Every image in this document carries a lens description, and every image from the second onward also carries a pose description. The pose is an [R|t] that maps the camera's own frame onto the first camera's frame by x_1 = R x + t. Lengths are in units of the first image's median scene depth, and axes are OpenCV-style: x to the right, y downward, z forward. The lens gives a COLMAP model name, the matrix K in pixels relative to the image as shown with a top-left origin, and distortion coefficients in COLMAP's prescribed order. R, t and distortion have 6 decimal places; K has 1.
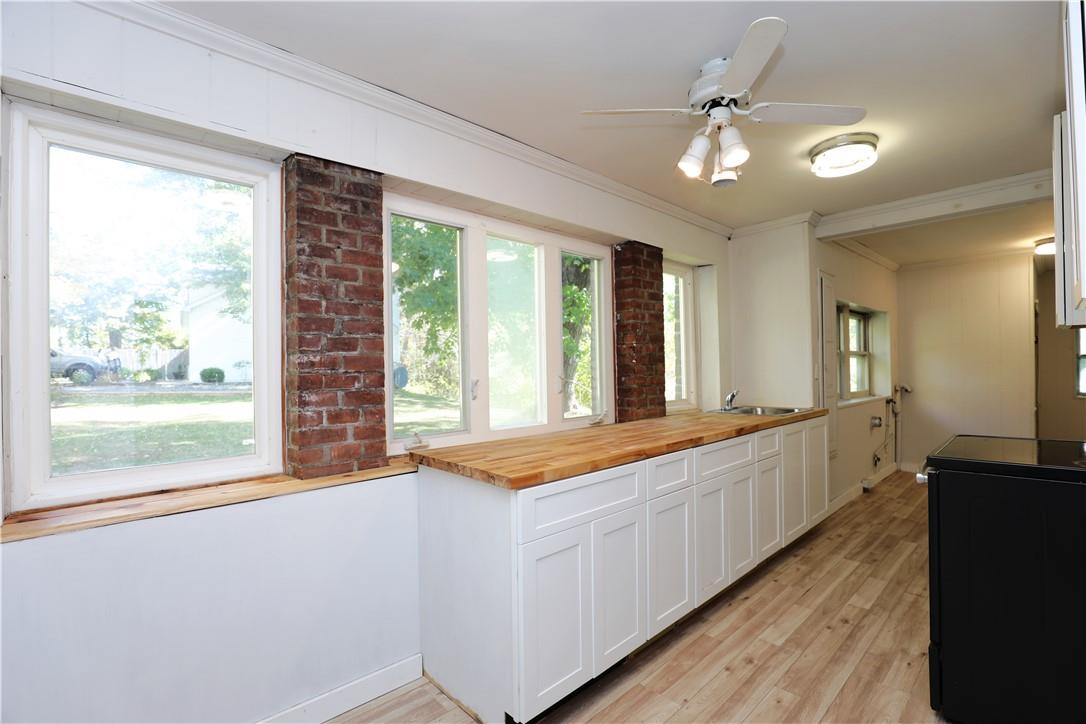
lens RADIAL K [[509.4, 0, 533.8], [0, 509.4, 366.1], [0, 0, 1]] dist [-0.041282, 0.007751]
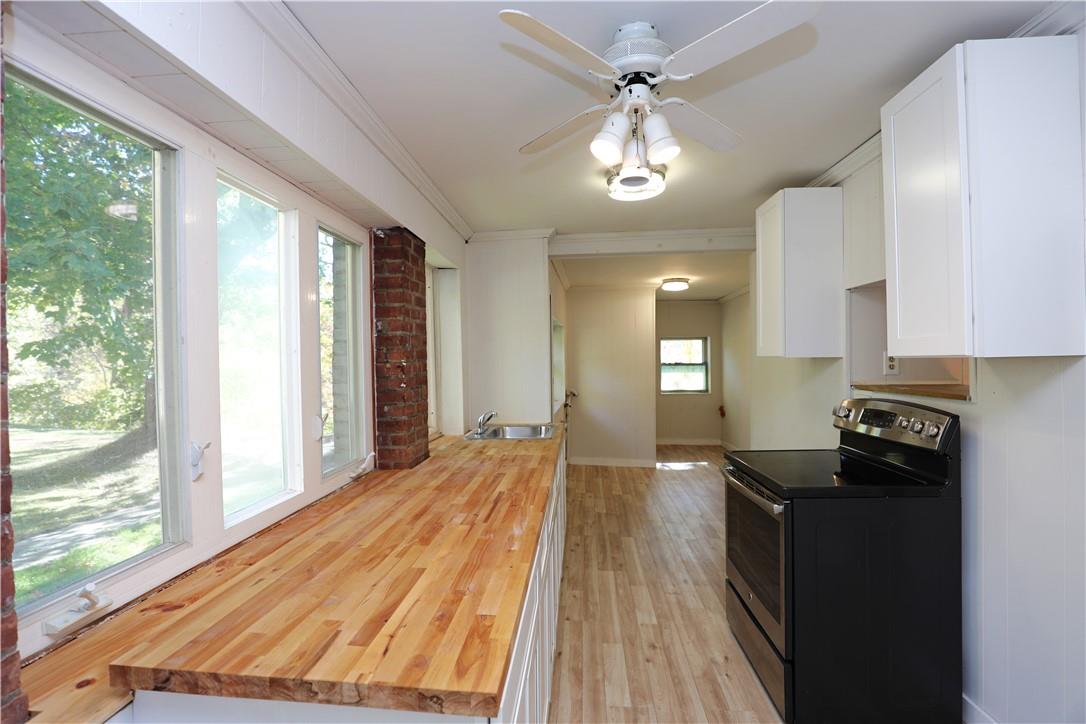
lens RADIAL K [[503.2, 0, 543.0], [0, 503.2, 362.0], [0, 0, 1]] dist [-0.027156, 0.000196]
pose [[0.734951, -0.000183, 0.678121, -0.250062], [-0.000495, 1.000000, 0.000806, -0.070741], [-0.678121, -0.000928, 0.734950, 0.471612]]
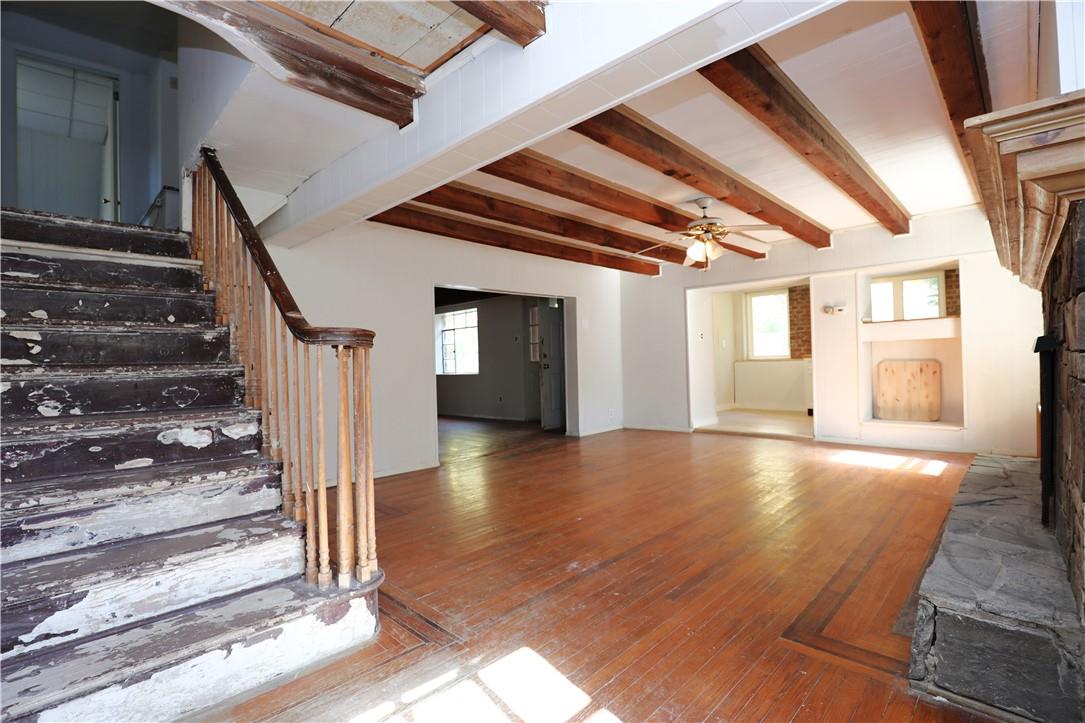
lens RADIAL K [[508.9, 0, 533.3], [0, 508.9, 365.6], [0, 0, 1]] dist [-0.041282, 0.007751]
pose [[0.037149, 0.018146, -0.999145, 3.518201], [0.033657, 0.999245, 0.019399, 0.102686], [0.998743, -0.034349, 0.036511, -1.307437]]
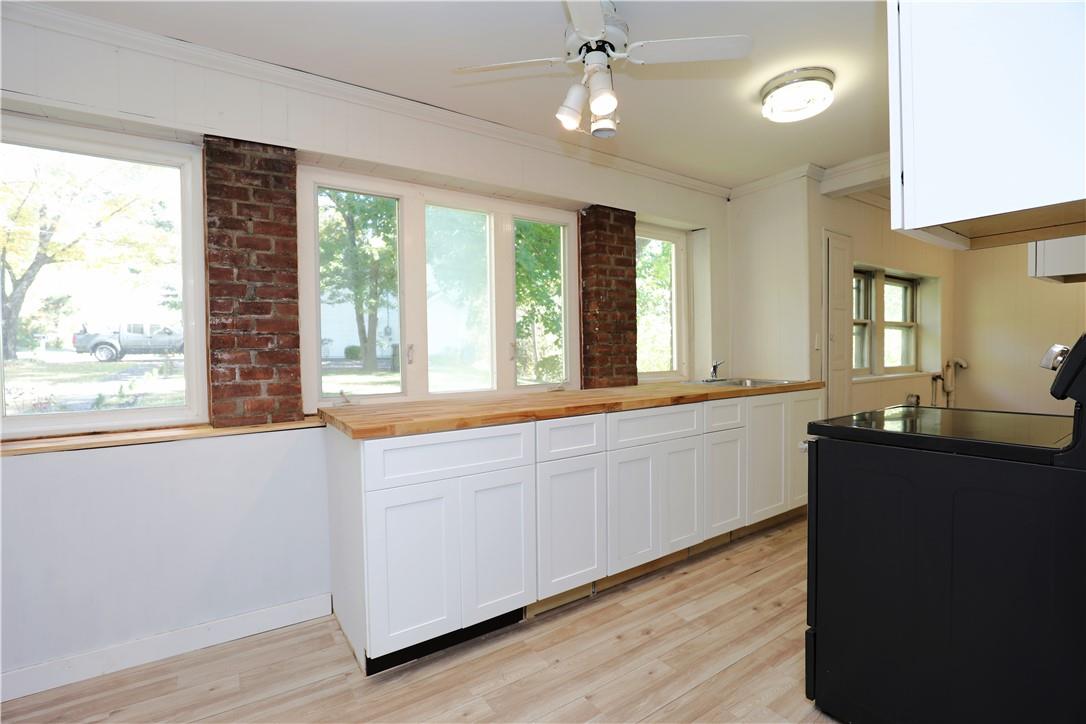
lens RADIAL K [[509.4, 0, 533.8], [0, 509.4, 366.1], [0, 0, 1]] dist [-0.041282, 0.007751]
pose [[0.985457, 0.007457, -0.169762, 0.380998], [-0.000870, 0.999245, 0.038846, 0.037167], [0.169924, -0.038134, 0.984719, 0.020888]]
